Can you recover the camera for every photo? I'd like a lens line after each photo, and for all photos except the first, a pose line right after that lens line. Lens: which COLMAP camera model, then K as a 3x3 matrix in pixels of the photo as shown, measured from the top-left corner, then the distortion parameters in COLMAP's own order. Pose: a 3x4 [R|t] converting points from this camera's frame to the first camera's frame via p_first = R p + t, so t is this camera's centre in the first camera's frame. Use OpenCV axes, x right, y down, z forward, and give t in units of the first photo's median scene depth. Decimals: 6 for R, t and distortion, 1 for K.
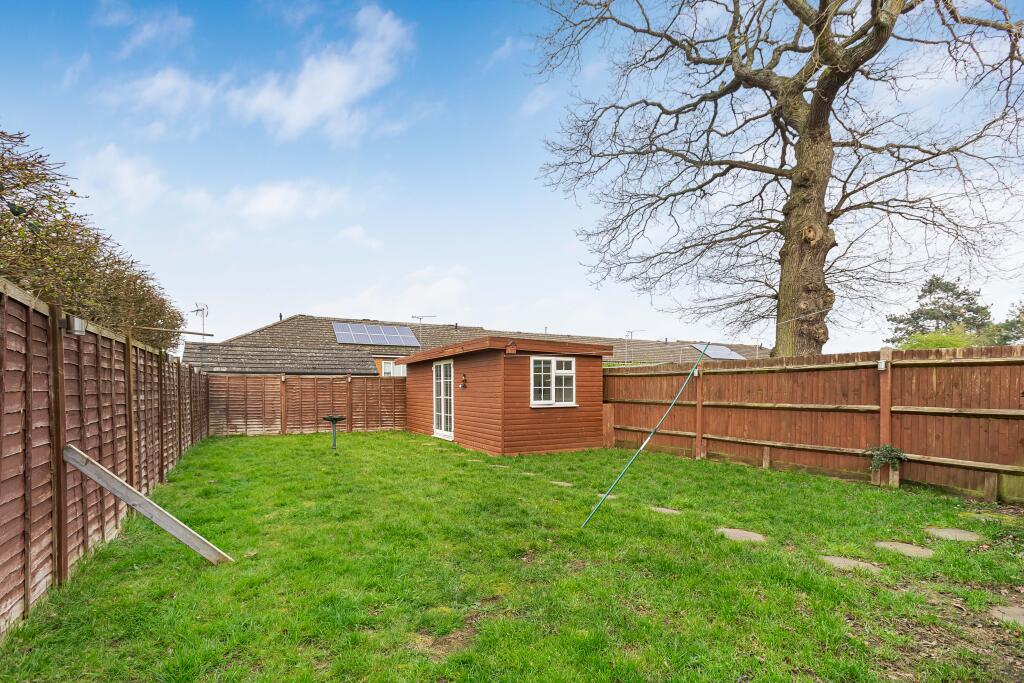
lens RADIAL K [[458.4, 0, 532.1], [0, 458.4, 393.7], [0, 0, 1]] dist [0.003934, 0.006845]
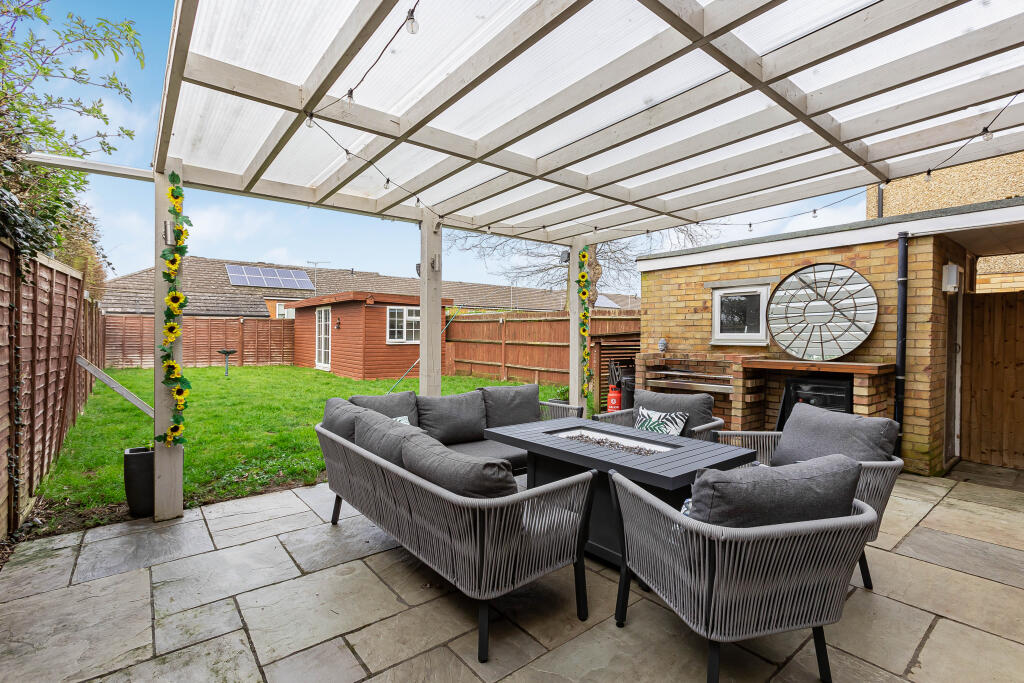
lens RADIAL K [[458.4, 0, 516.0], [0, 458.4, 335.6], [0, 0, 1]] dist [0.003934, 0.006845]
pose [[0.987977, 0.011765, 0.154152, 0.152940], [-0.011375, 0.999929, -0.003416, 0.004561], [-0.154182, 0.001621, 0.988041, -0.357589]]
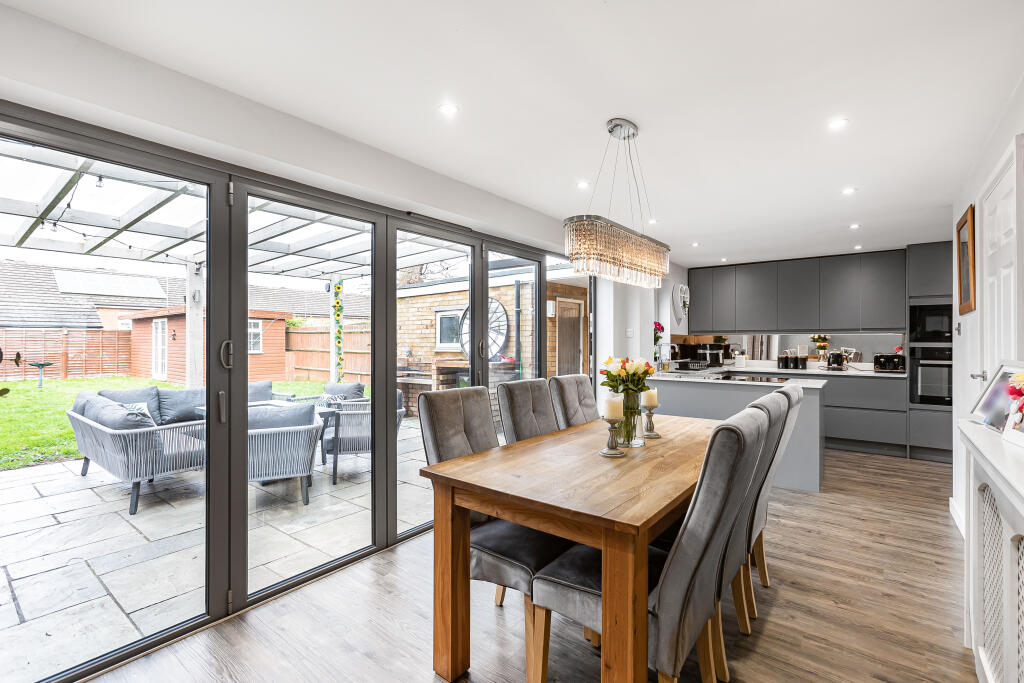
lens RADIAL K [[458.4, 0, 522.0], [0, 458.4, 336.9], [0, 0, 1]] dist [0.003934, 0.006845]
pose [[0.934154, 0.005381, 0.356829, 0.342581], [0.000109, 0.999882, -0.015365, -0.001946], [-0.356869, 0.014392, 0.934044, -0.653974]]
